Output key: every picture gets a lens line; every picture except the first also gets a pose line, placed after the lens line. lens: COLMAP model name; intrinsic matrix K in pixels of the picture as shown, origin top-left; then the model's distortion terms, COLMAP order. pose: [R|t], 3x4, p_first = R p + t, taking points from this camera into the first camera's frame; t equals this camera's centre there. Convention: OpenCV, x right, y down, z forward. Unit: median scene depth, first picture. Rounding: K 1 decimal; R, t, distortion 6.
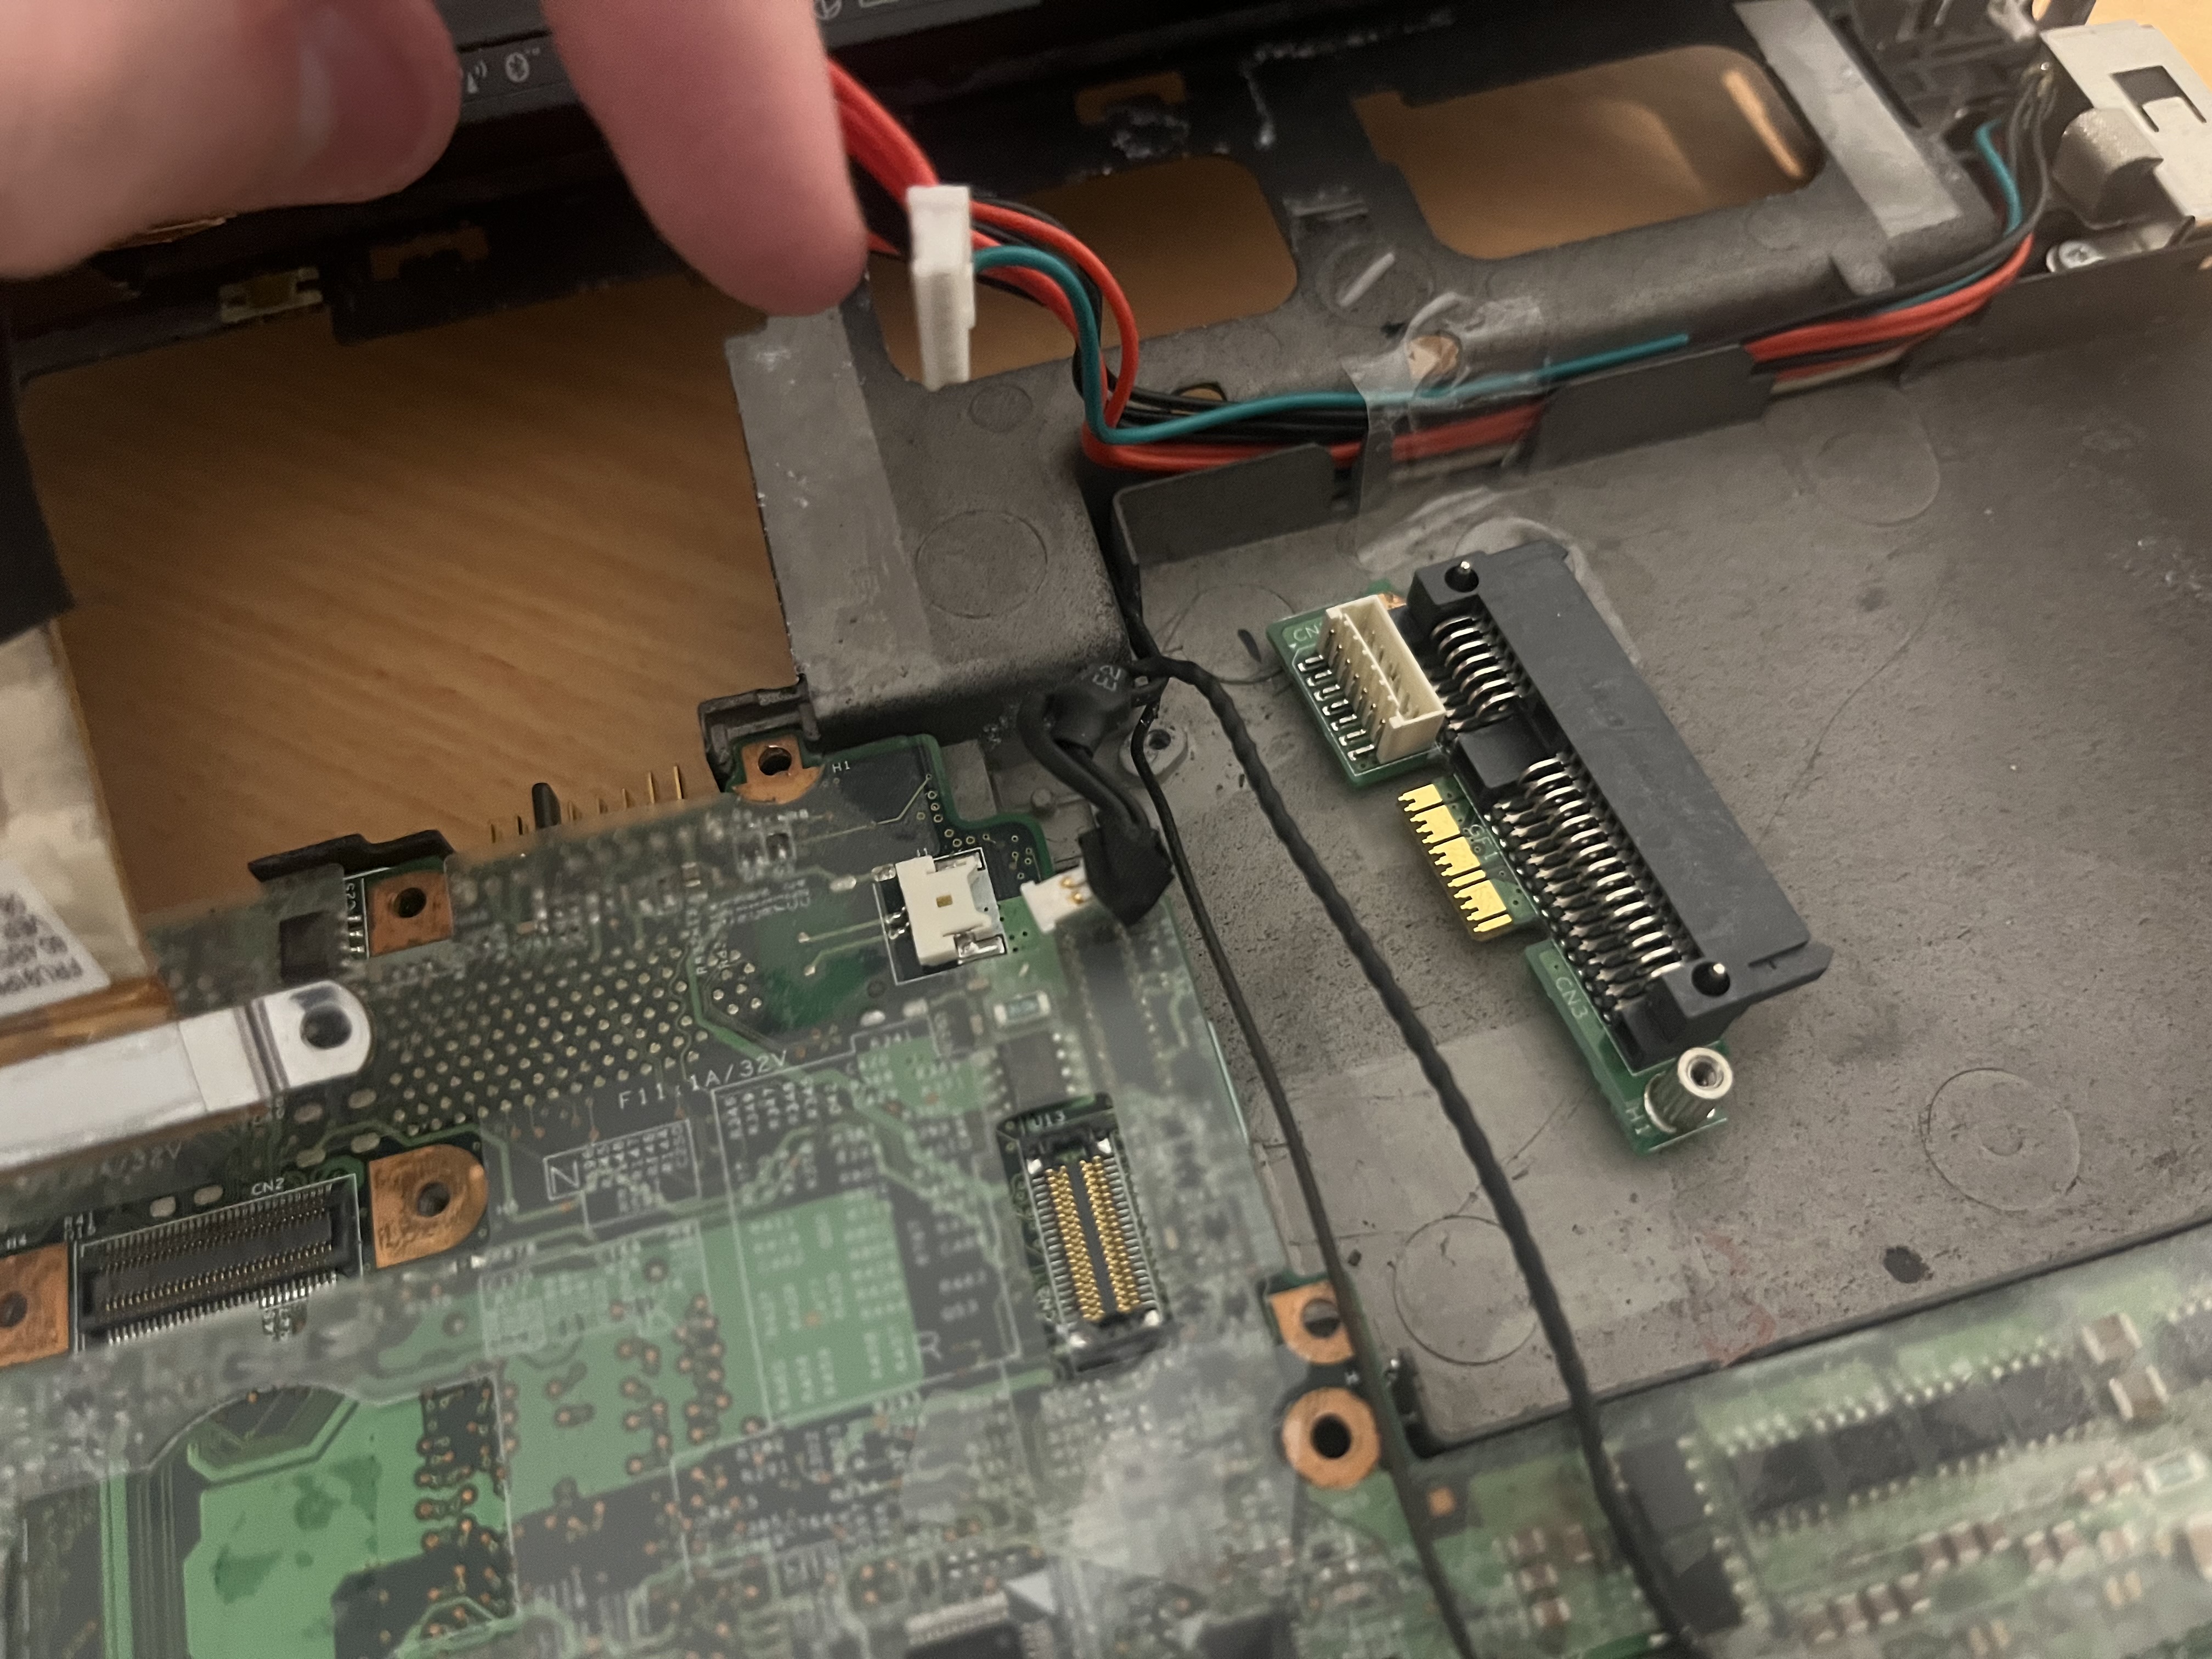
lens RADIAL K [[1753.0, 0, 1106.3], [0, 1753.0, 828.0], [0, 0, 1]] dist [0.005625, -0.052488]
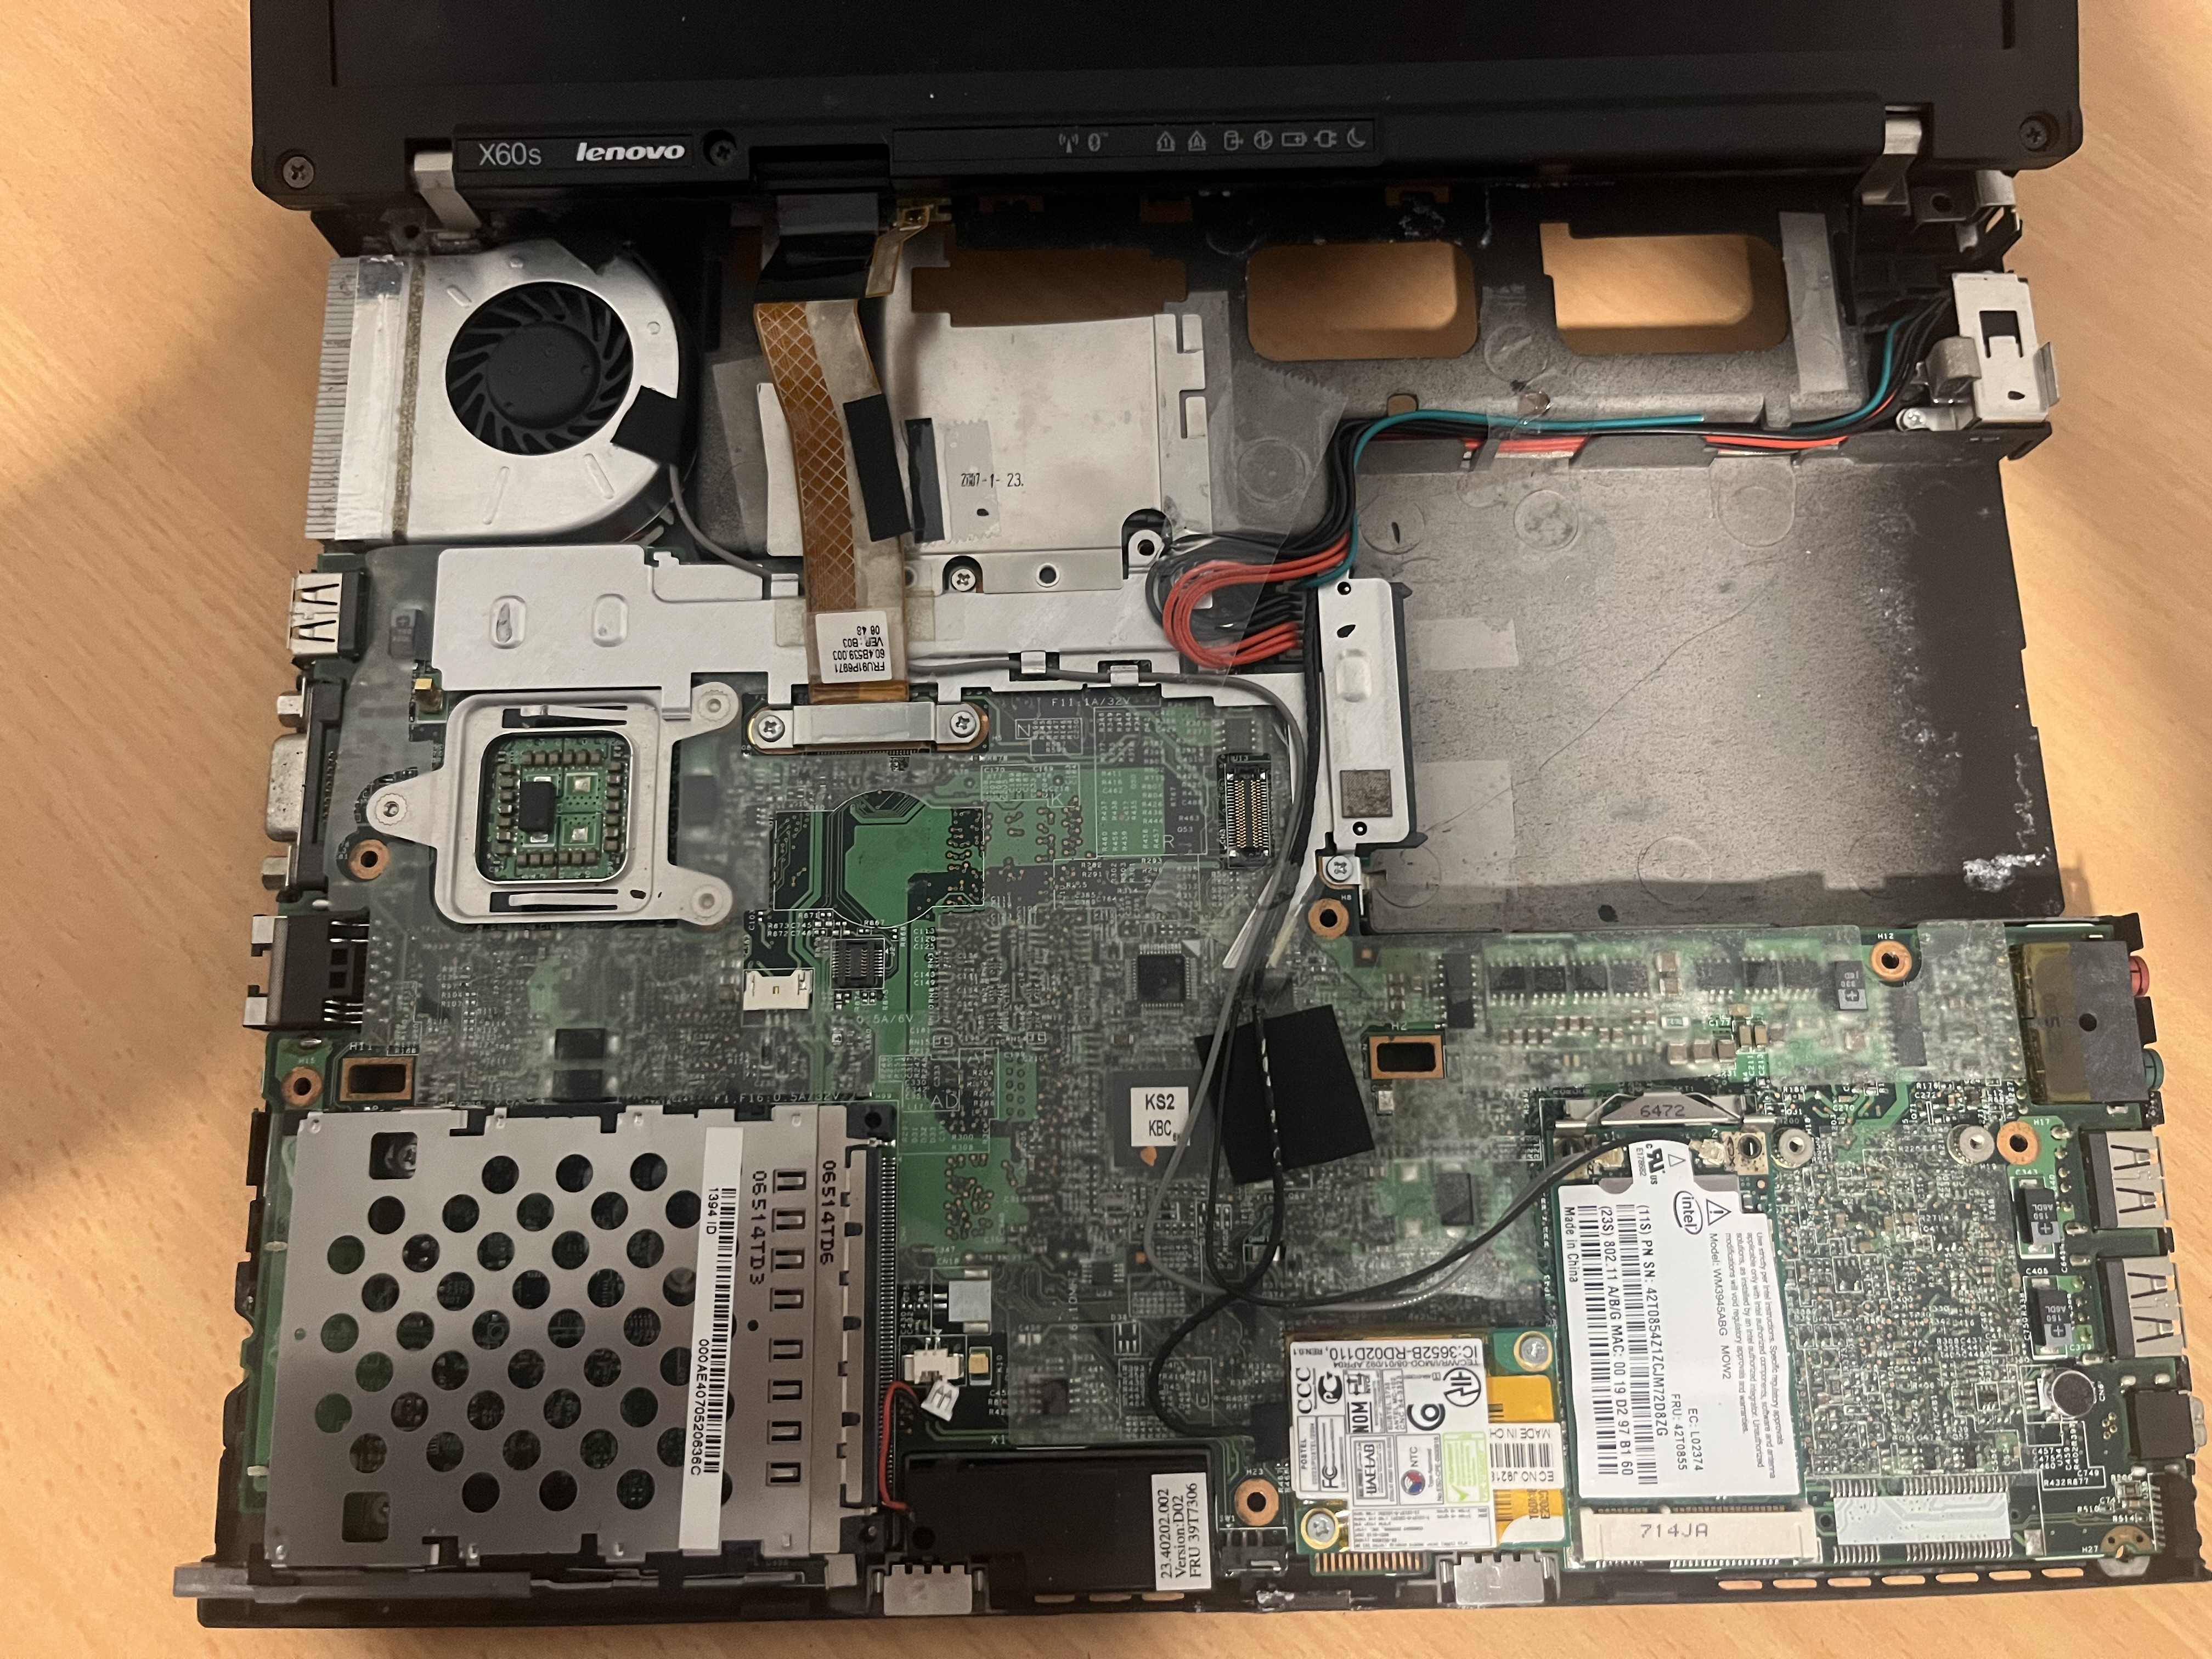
lens RADIAL K [[1753.0, 0, 1119.8], [0, 1753.0, 794.3], [0, 0, 1]] dist [0.005625, -0.052488]
pose [[0.970359, 0.240222, -0.026411, -0.116740], [-0.225906, 0.940454, 0.253995, -0.326439], [0.085854, -0.240500, 0.966845, -1.196796]]
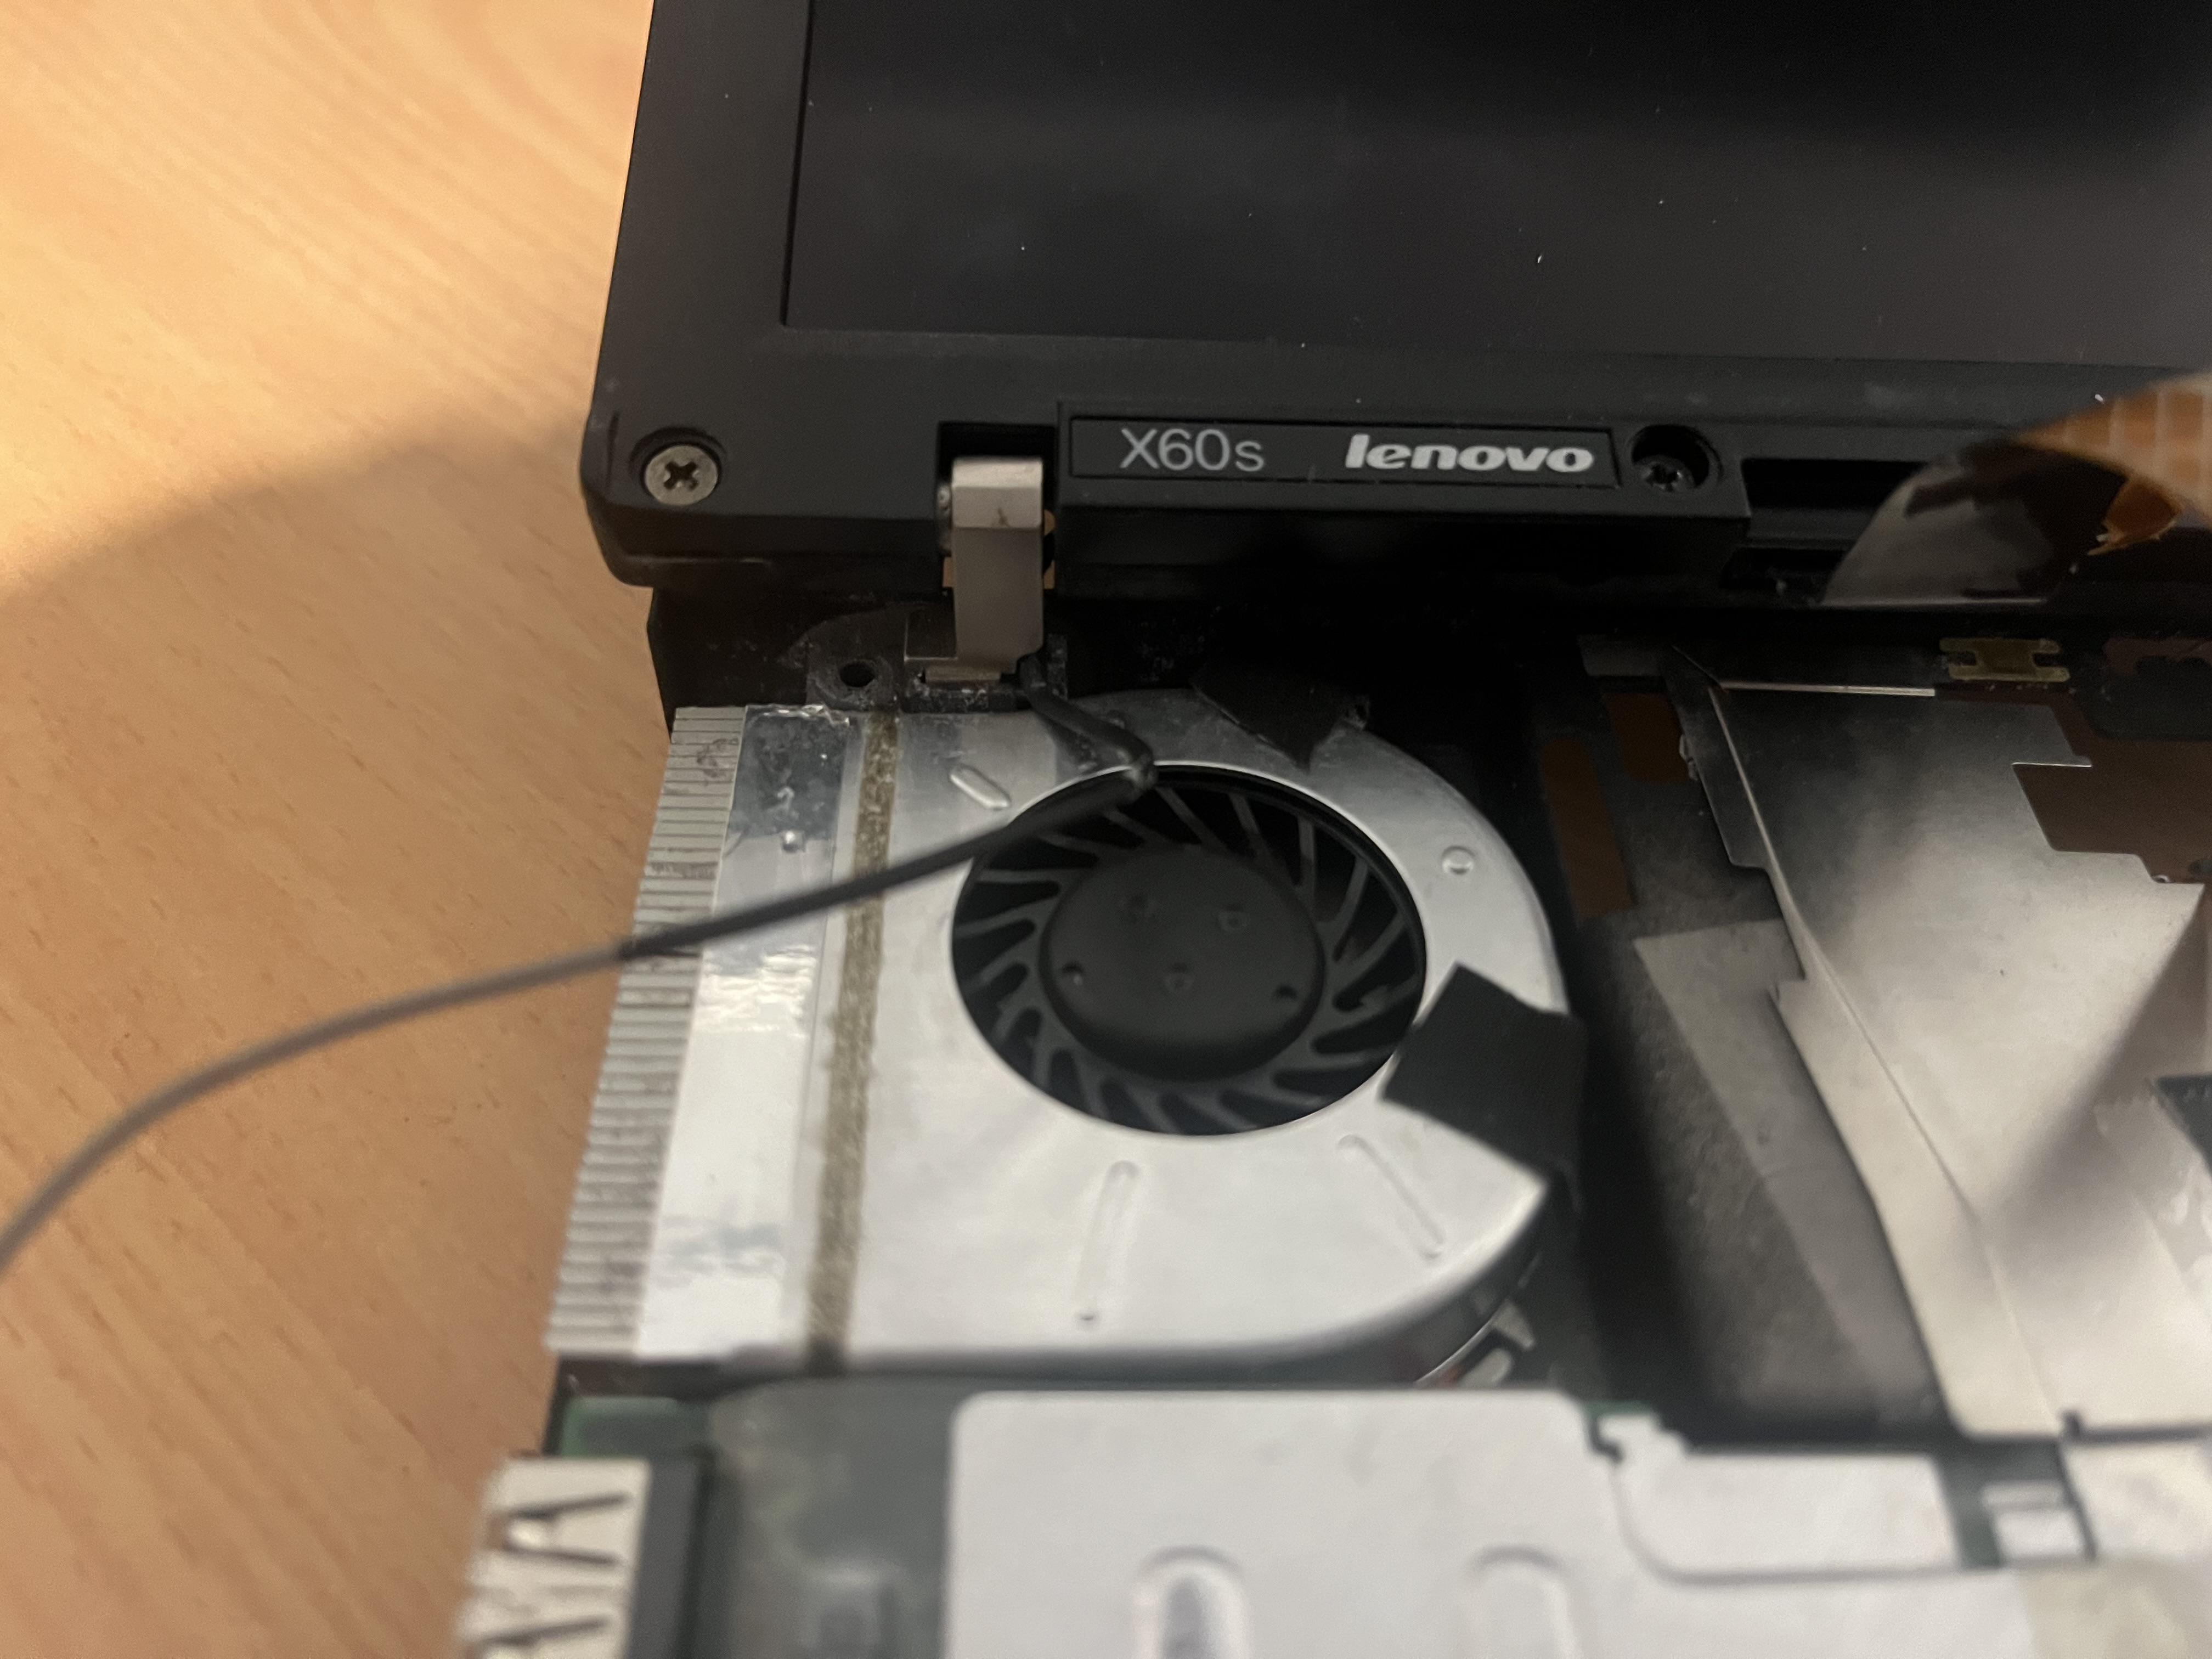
lens RADIAL K [[1753.0, 0, 1111.3], [0, 1753.0, 847.2], [0, 0, 1]] dist [0.005625, -0.052488]
pose [[0.967306, 0.230130, -0.106581, -1.049070], [-0.249093, 0.941084, -0.228721, 0.099542], [0.047666, 0.247792, 0.967640, 0.265022]]
